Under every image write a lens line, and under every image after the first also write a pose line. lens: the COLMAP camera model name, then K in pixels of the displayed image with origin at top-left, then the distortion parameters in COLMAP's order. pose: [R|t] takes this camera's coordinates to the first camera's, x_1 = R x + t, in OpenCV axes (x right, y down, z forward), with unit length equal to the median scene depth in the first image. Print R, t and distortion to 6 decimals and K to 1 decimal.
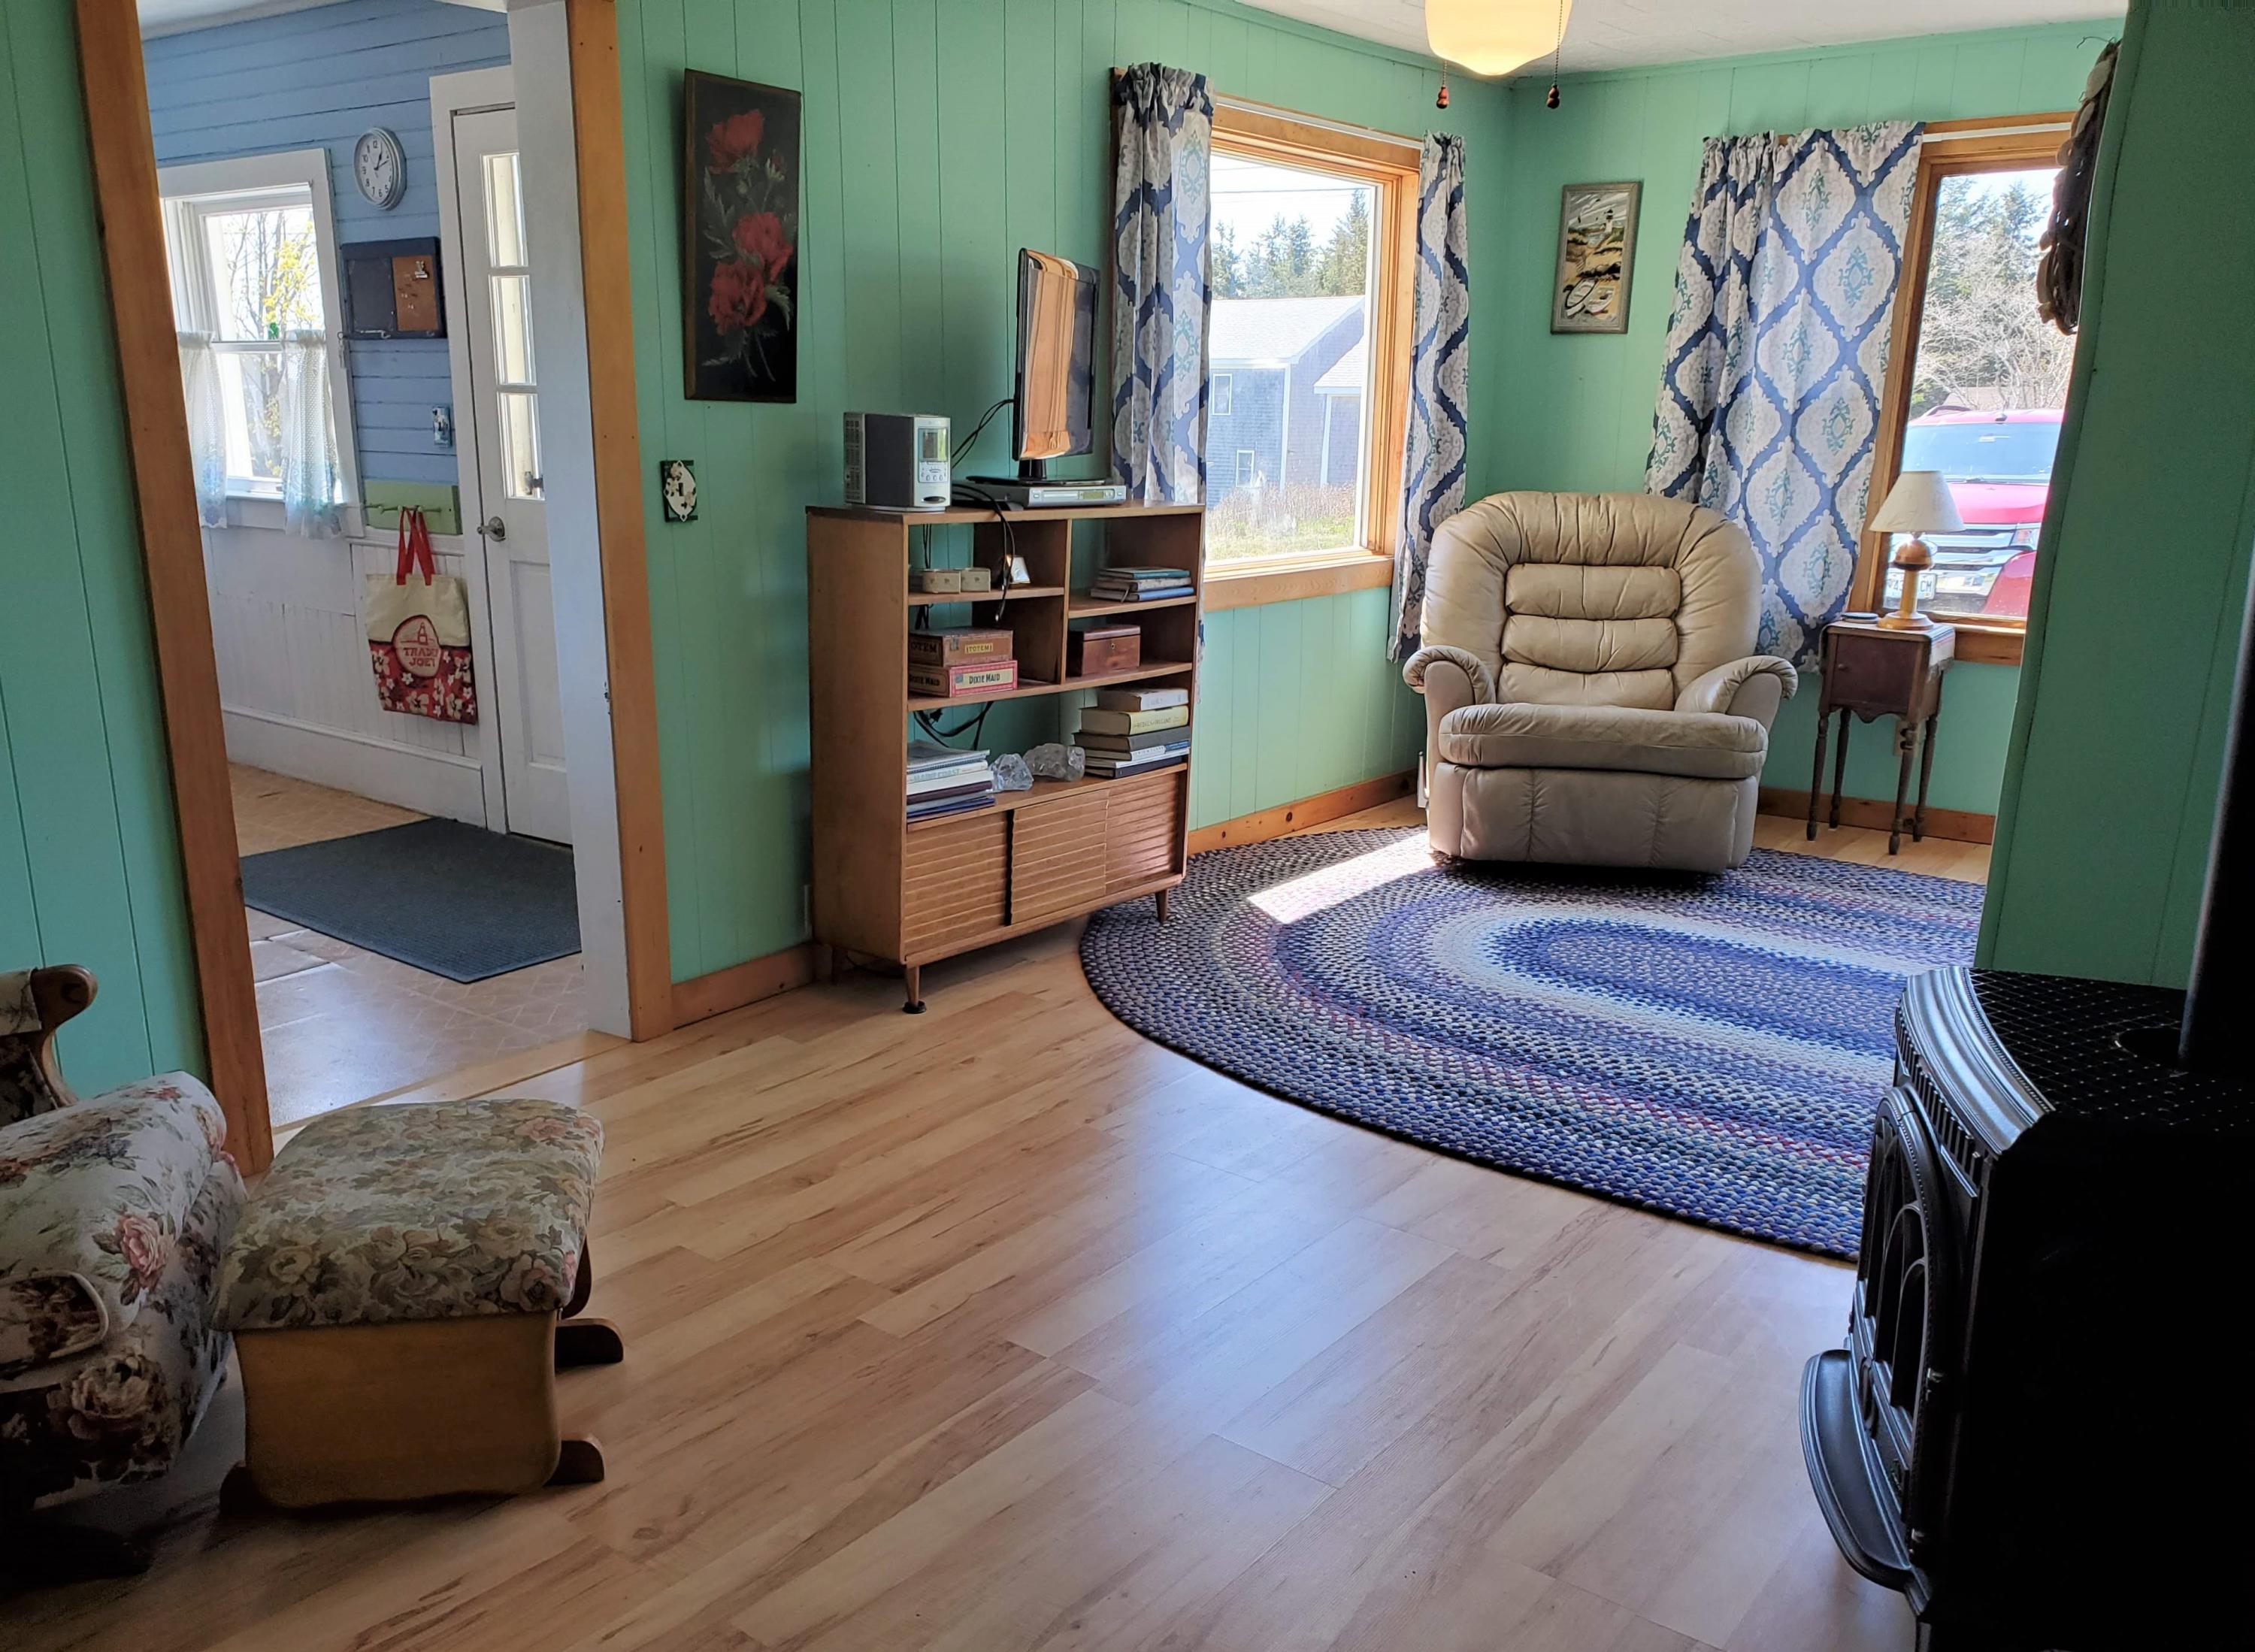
lens RADIAL K [[1789.9, 0, 1127.5], [0, 1789.9, 826.0], [0, 0, 1]] dist [0.005971, 0.005414]
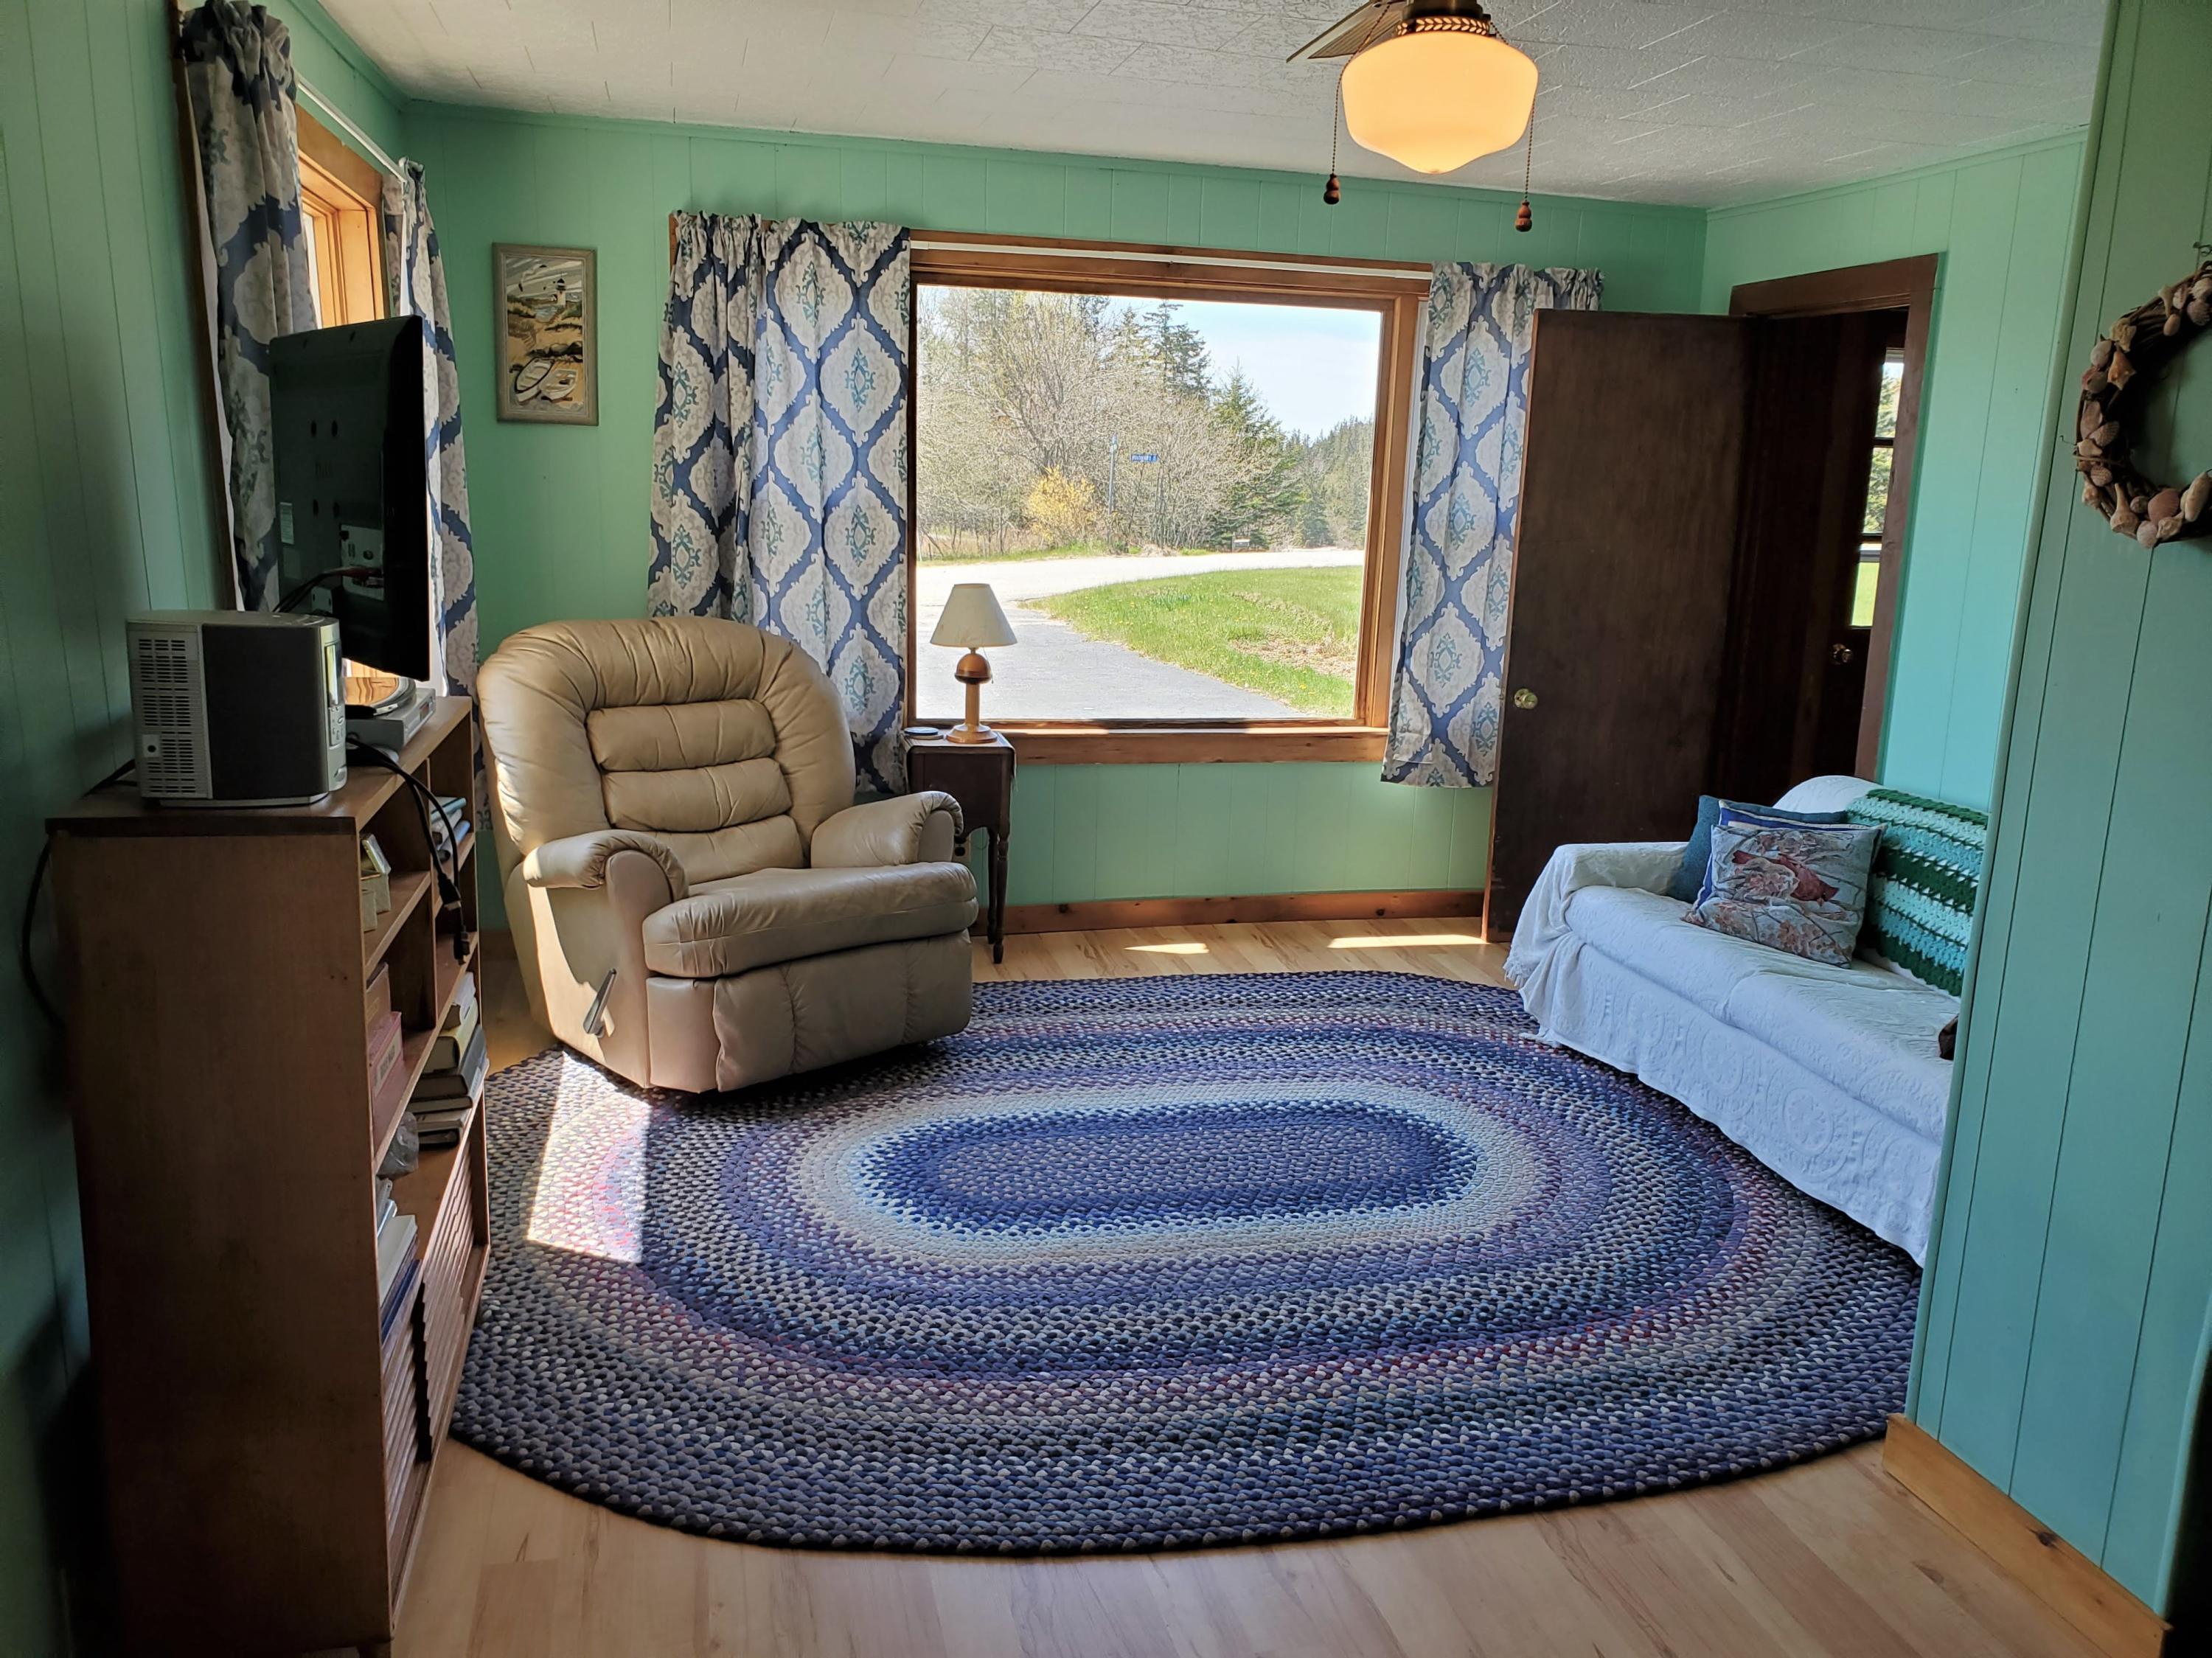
lens RADIAL K [[1647.0, 0, 1104.9], [0, 1647.0, 868.5], [0, 0, 1]] dist [0.004140, -0.086383]
pose [[0.623279, -0.167953, 0.763751, -0.223925], [0.156994, 0.983654, 0.088192, -0.106581], [-0.766079, 0.064936, 0.639458, 0.353709]]
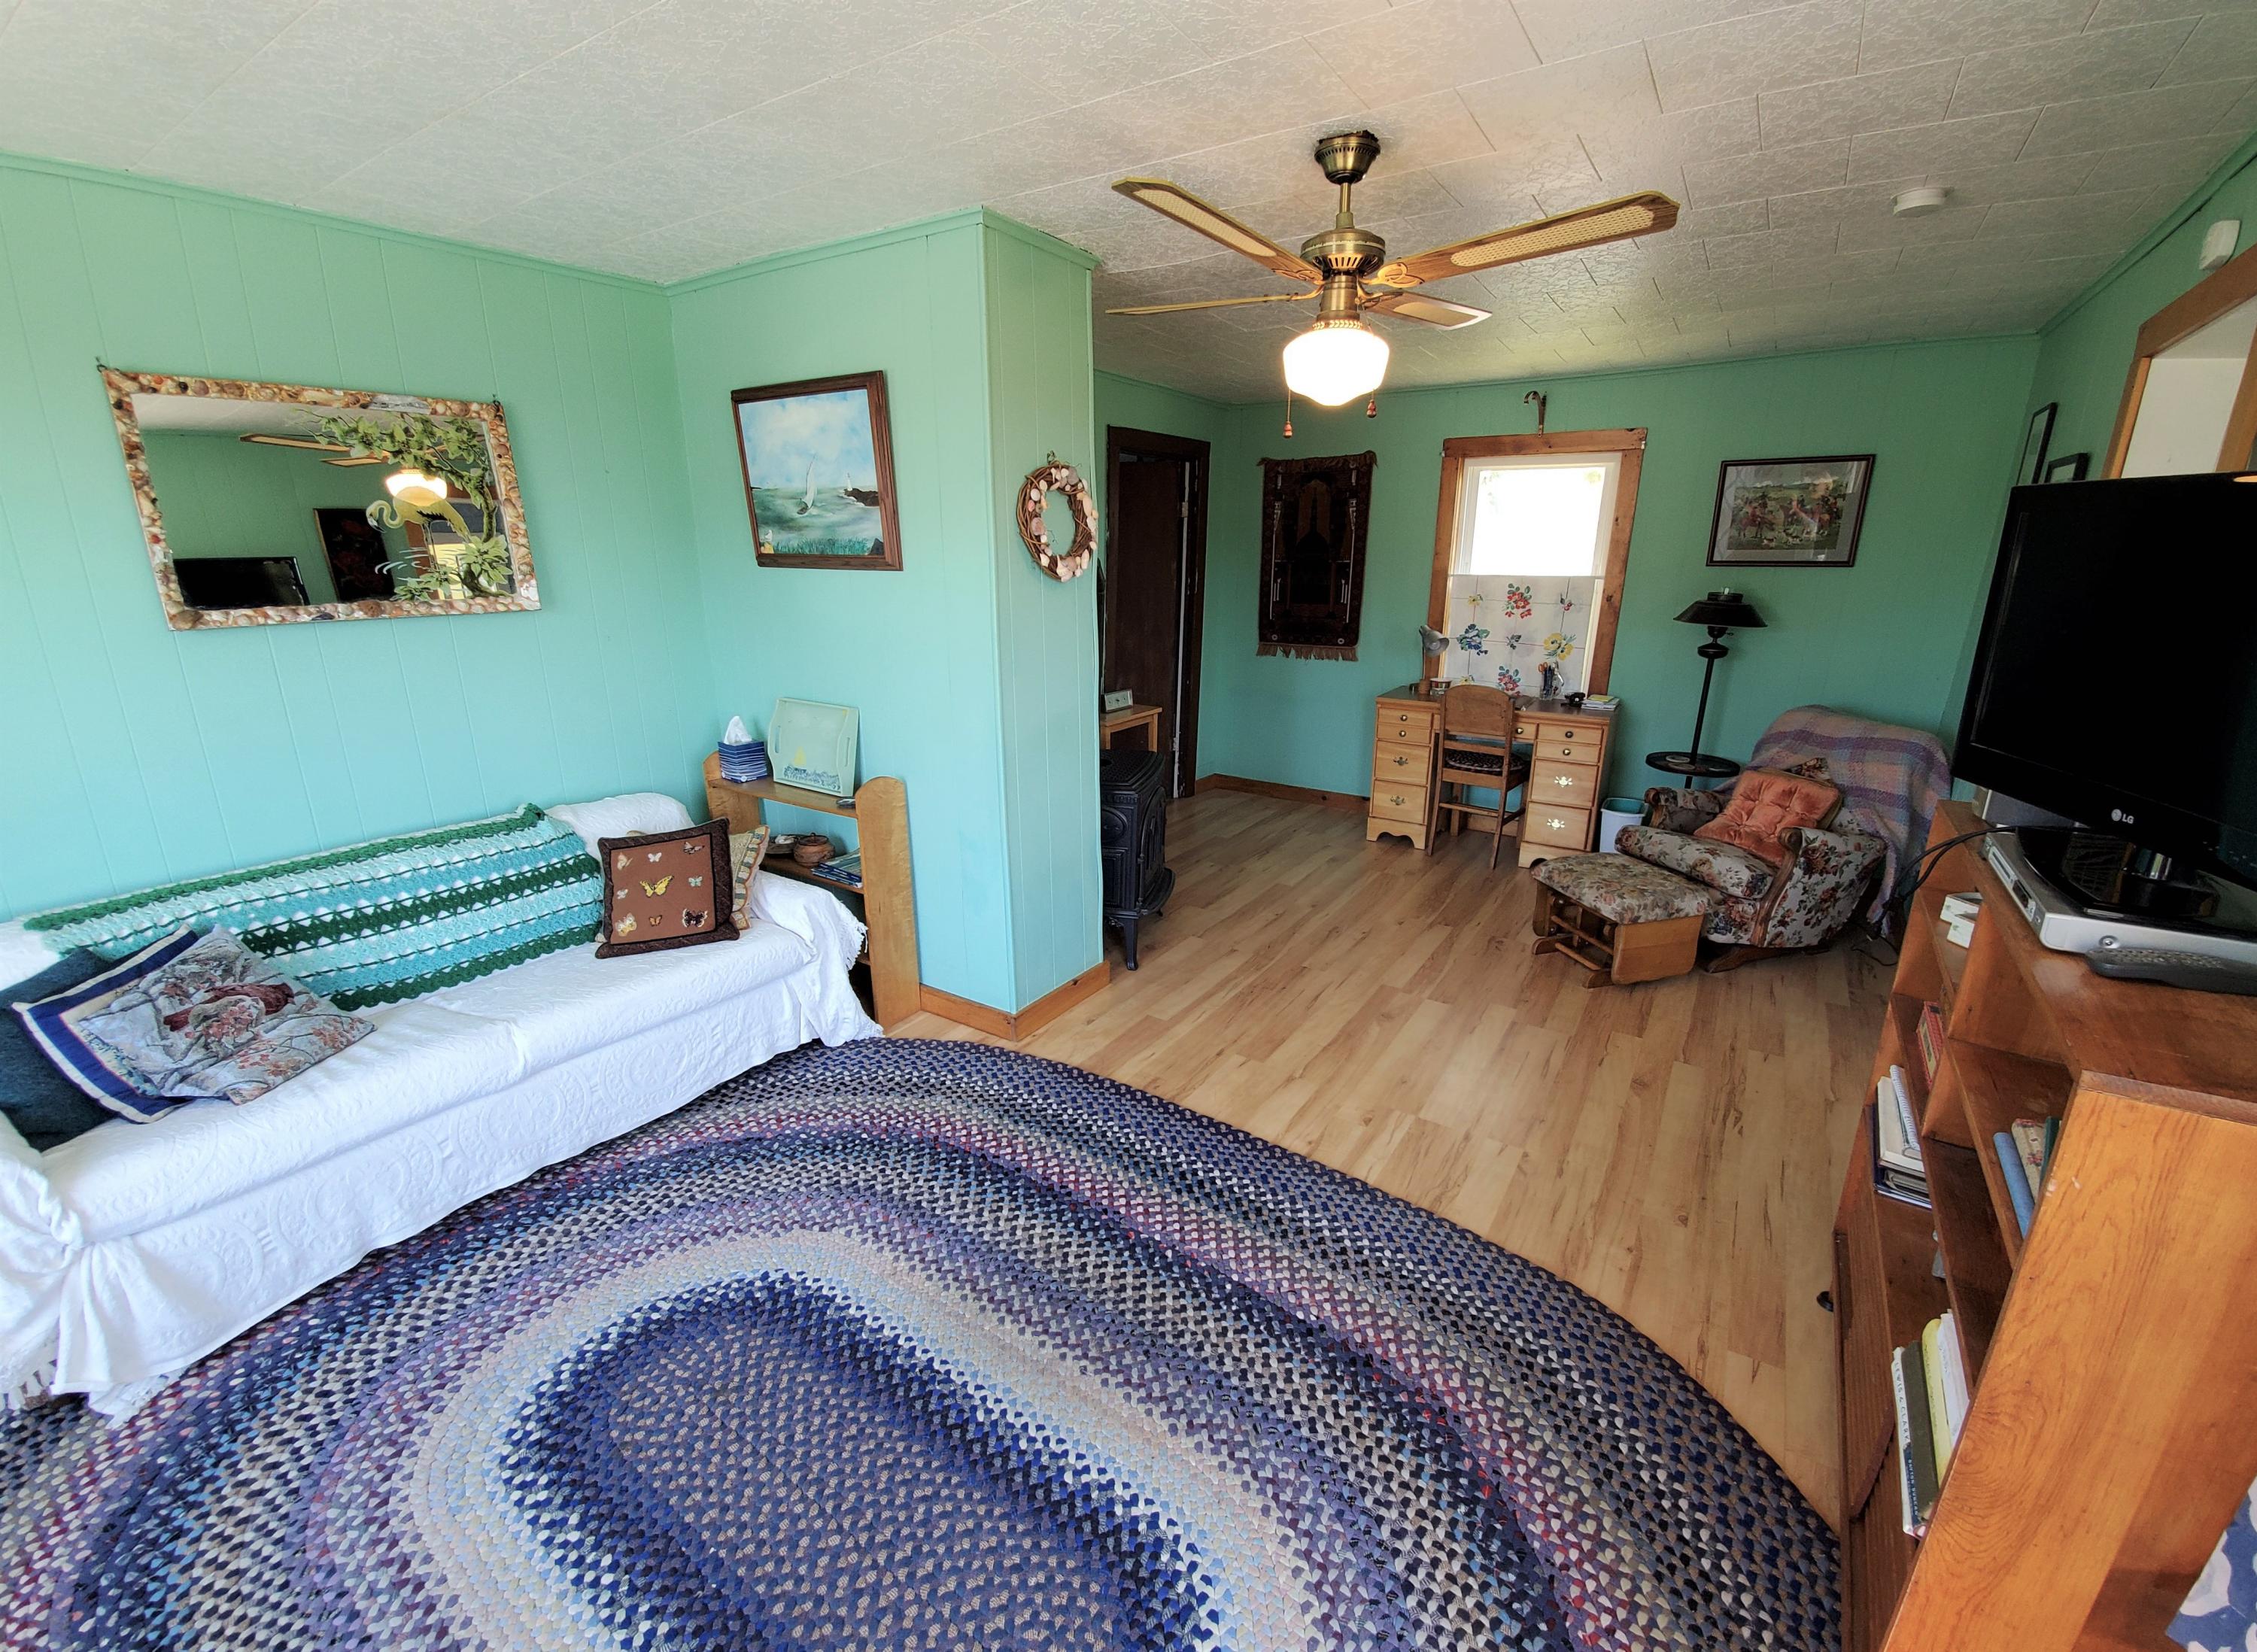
lens RADIAL K [[928.7, 0, 1161.9], [0, 928.7, 828.3], [0, 0, 1]] dist [0.000133, -0.000195]
pose [[-0.996972, 0.003876, -0.077670, 0.190641], [-0.036622, 0.857682, 0.512875, -0.249106], [0.068604, 0.514167, -0.854942, 0.888373]]
